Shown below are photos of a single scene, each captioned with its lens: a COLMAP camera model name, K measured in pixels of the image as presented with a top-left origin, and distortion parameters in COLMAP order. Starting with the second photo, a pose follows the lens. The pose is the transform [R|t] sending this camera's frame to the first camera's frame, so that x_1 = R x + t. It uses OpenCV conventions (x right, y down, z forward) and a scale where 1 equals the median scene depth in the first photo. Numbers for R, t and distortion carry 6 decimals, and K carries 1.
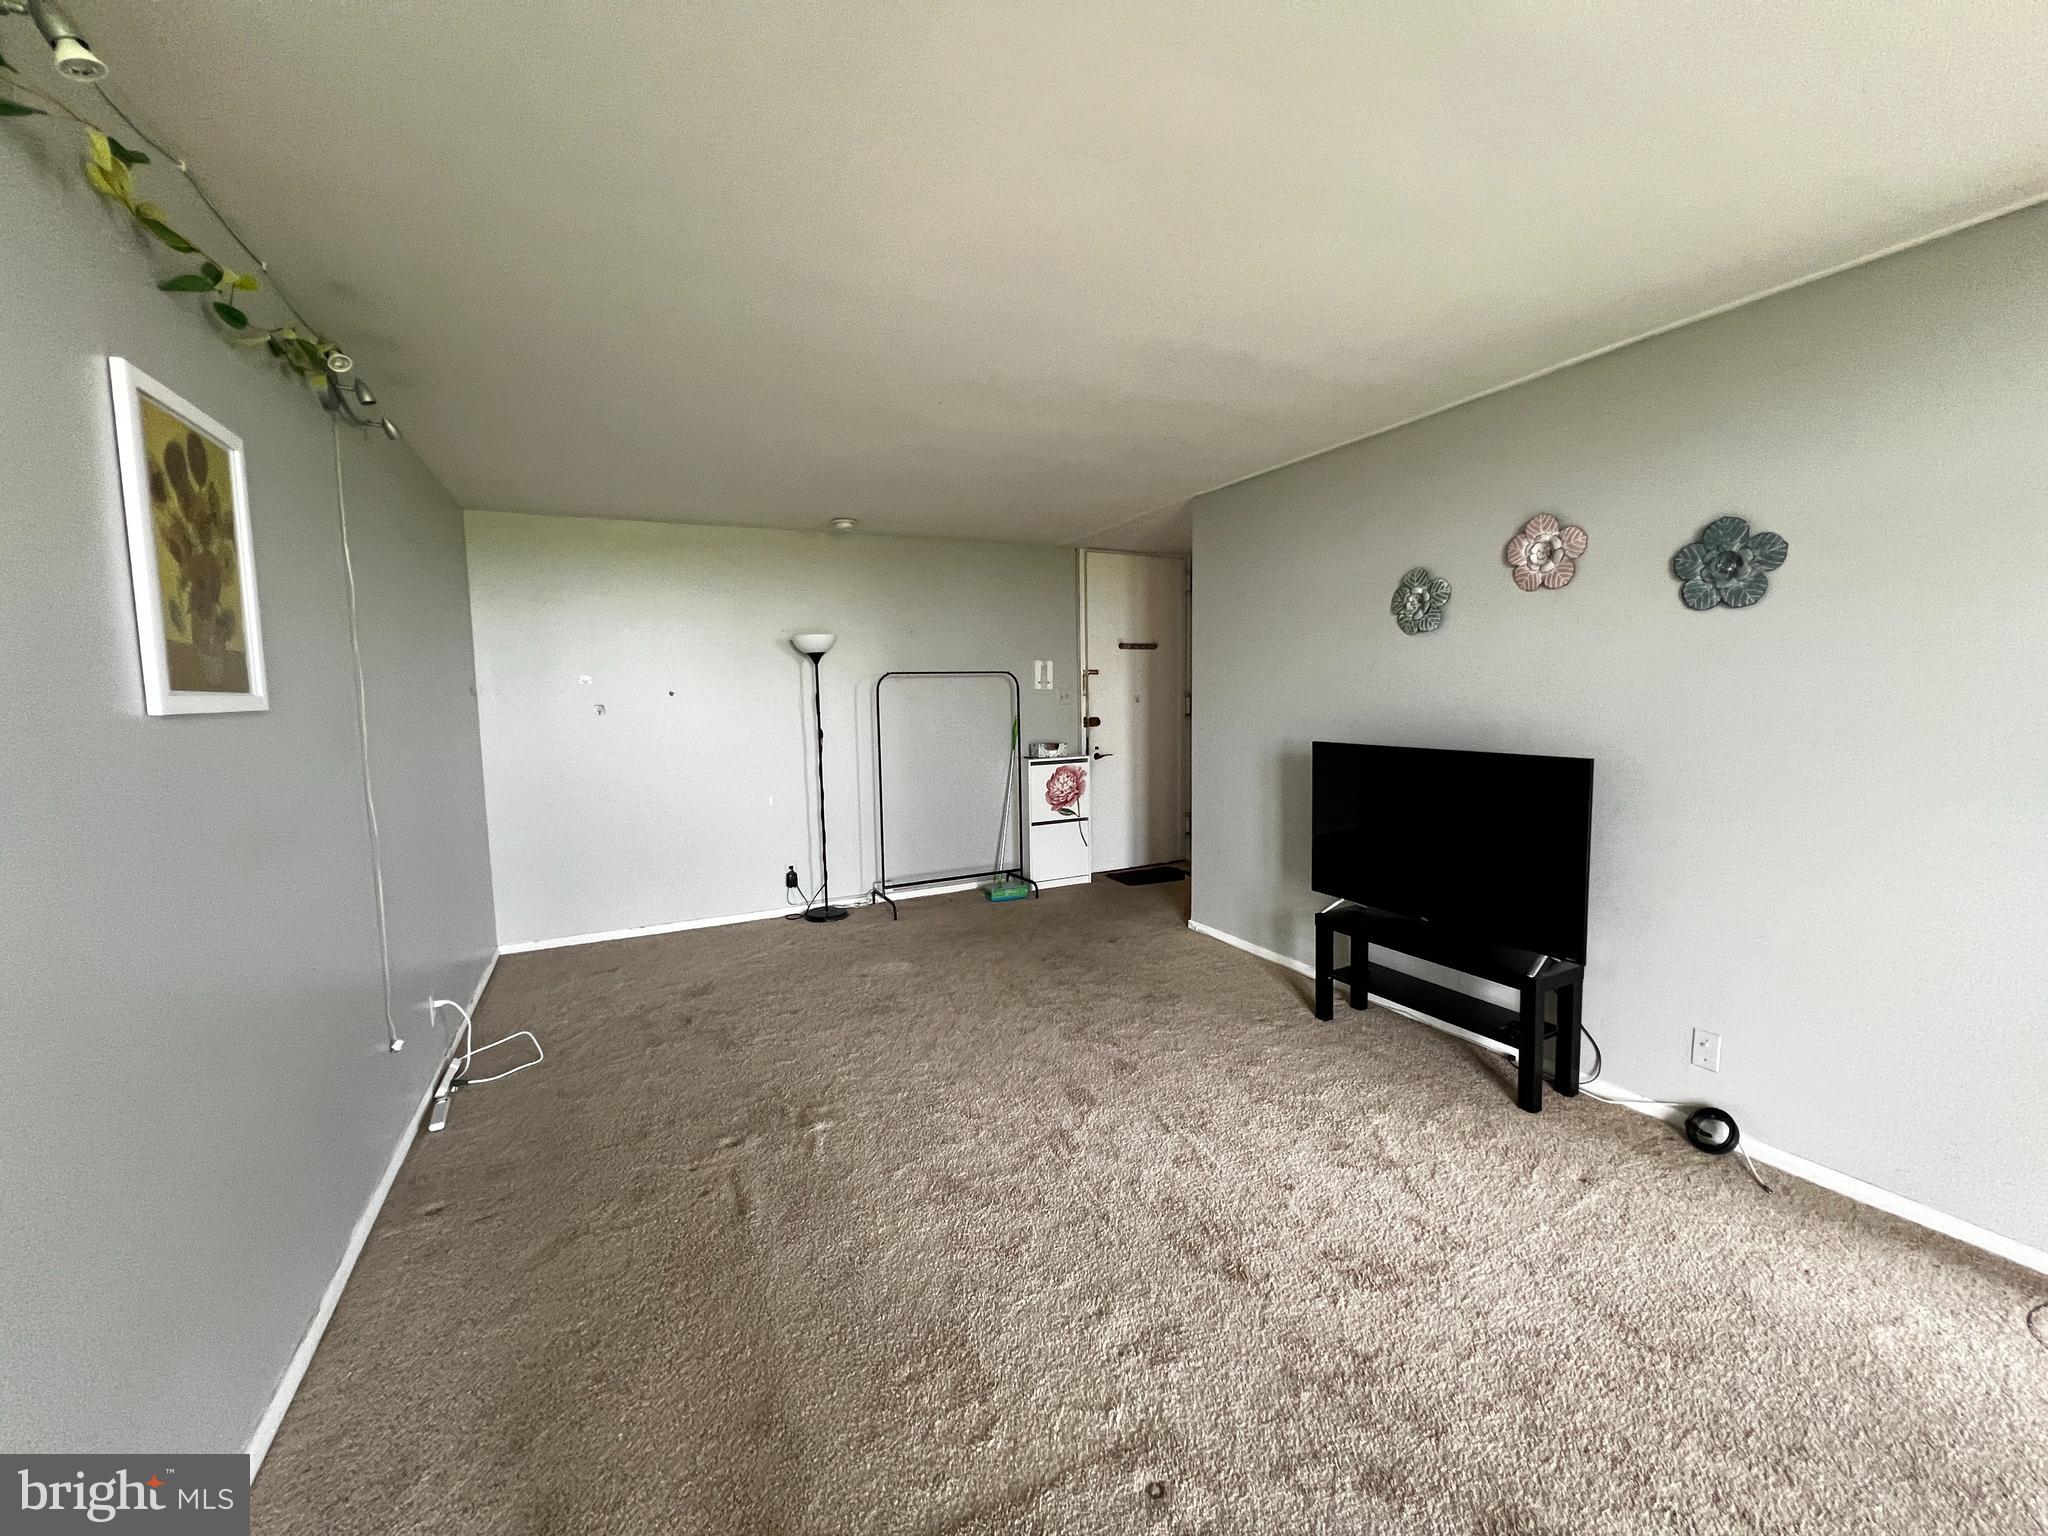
lens RADIAL K [[818.5, 0, 1021.8], [0, 818.5, 764.0], [0, 0, 1]] dist [0.003304, 0.000313]
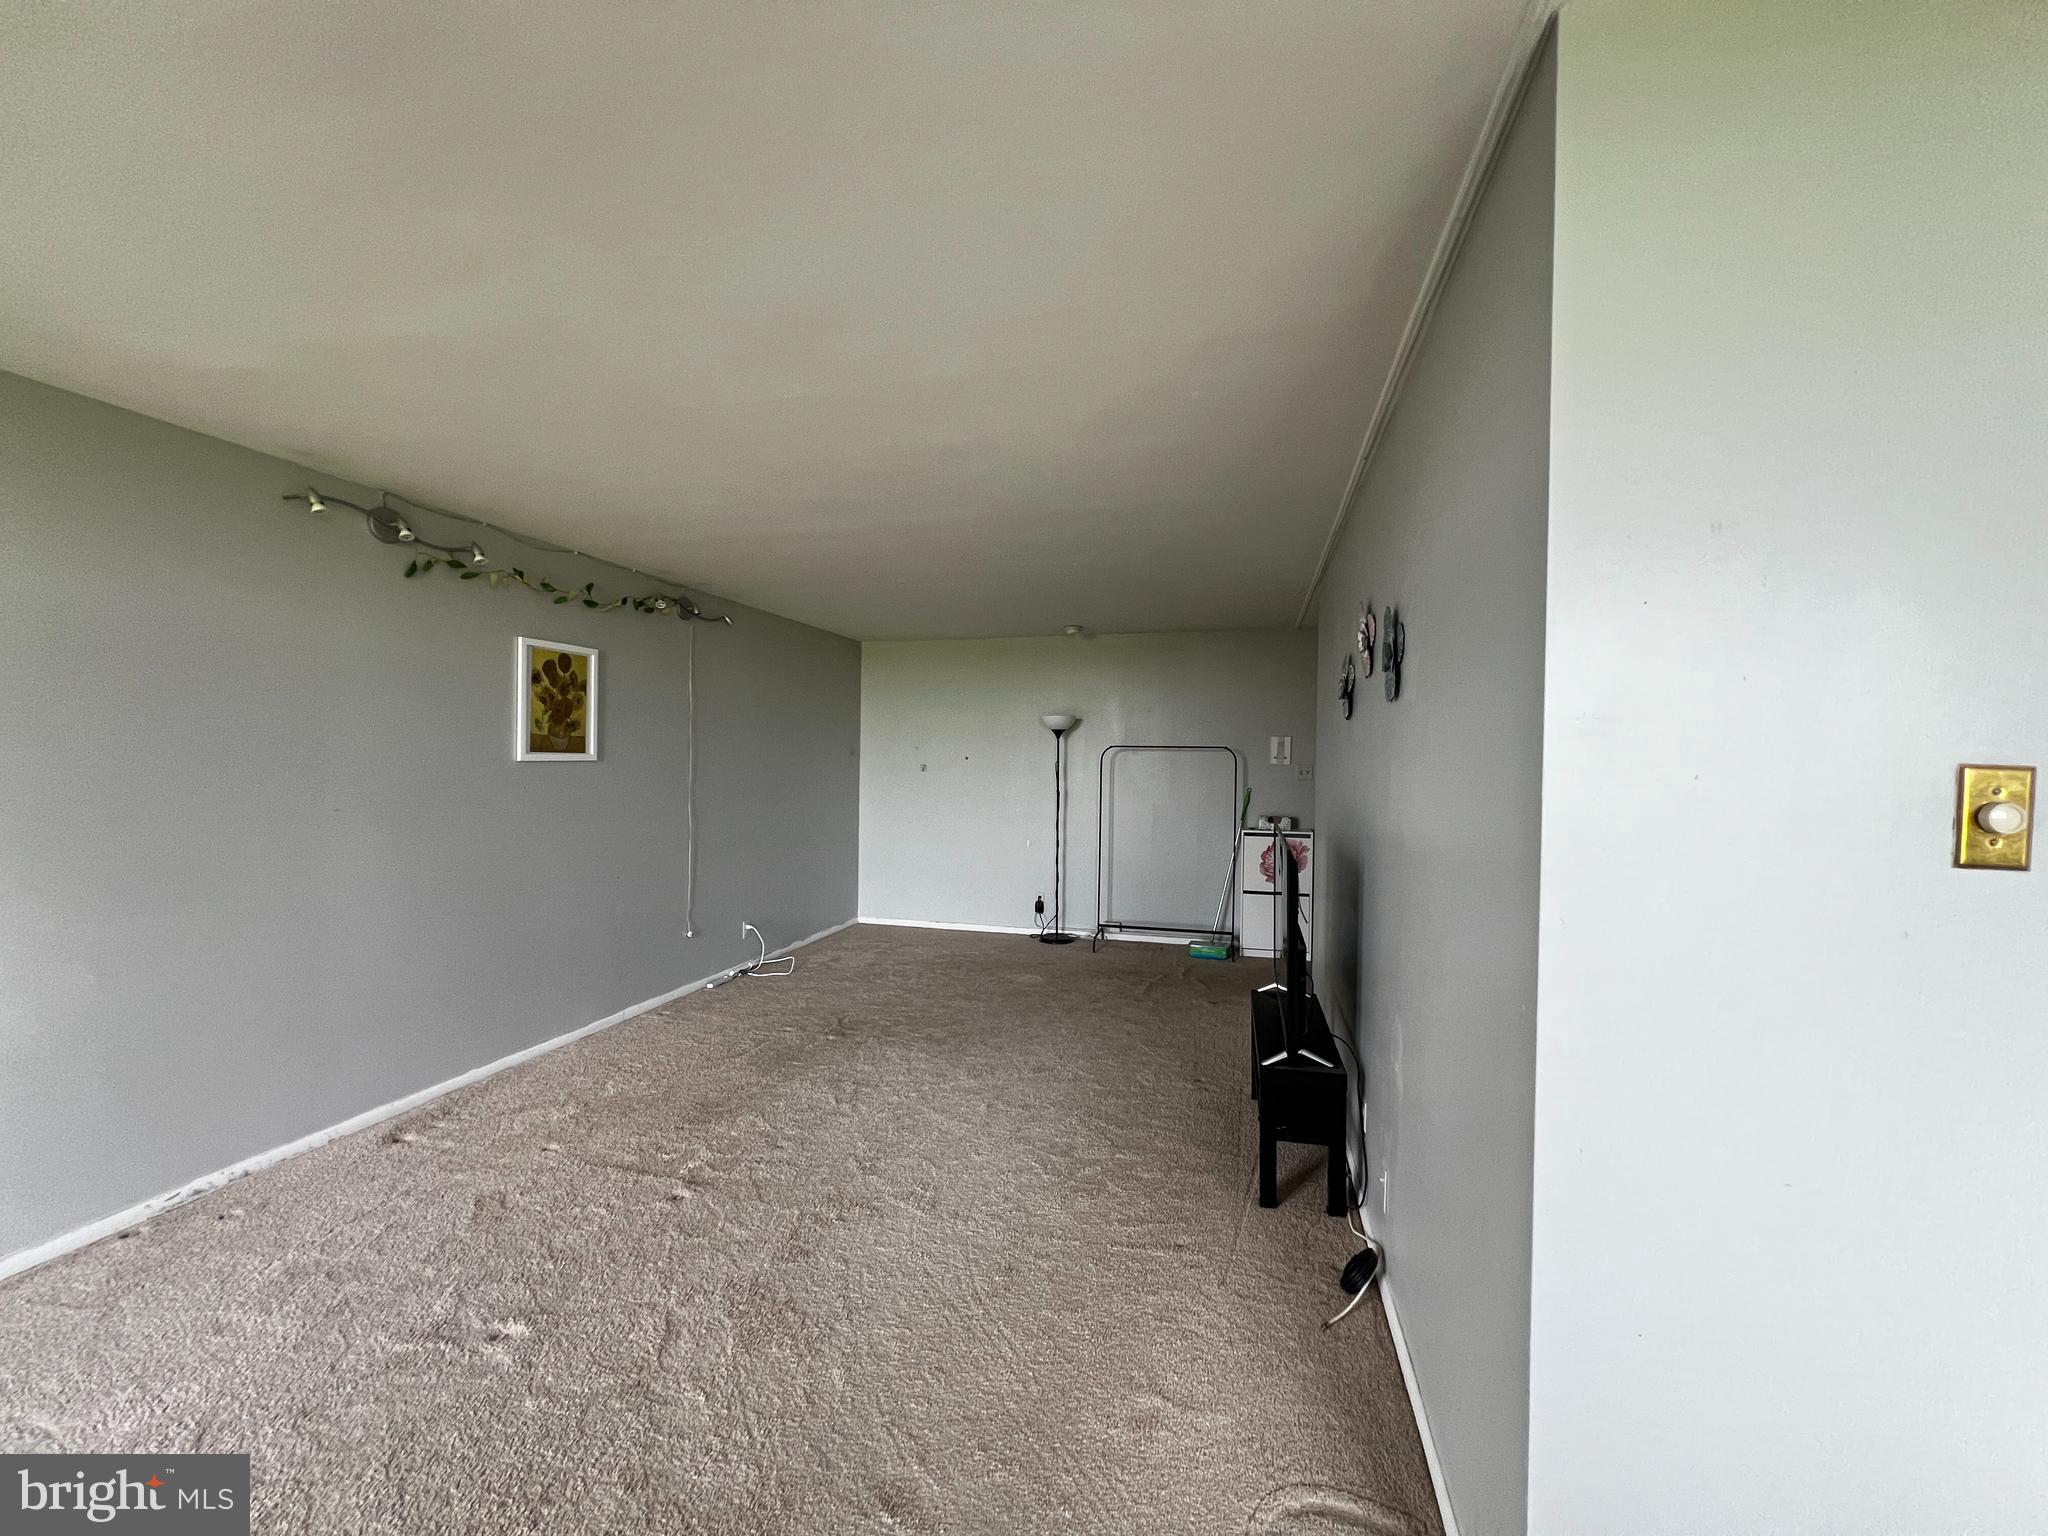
lens RADIAL K [[818.5, 0, 1018.2], [0, 818.5, 762.5], [0, 0, 1]] dist [0.003304, 0.000313]
pose [[0.748877, 0.030917, -0.661988, 0.533275], [-0.085560, 0.995062, -0.050317, -0.015309], [0.657163, 0.094321, 0.747824, 0.010972]]
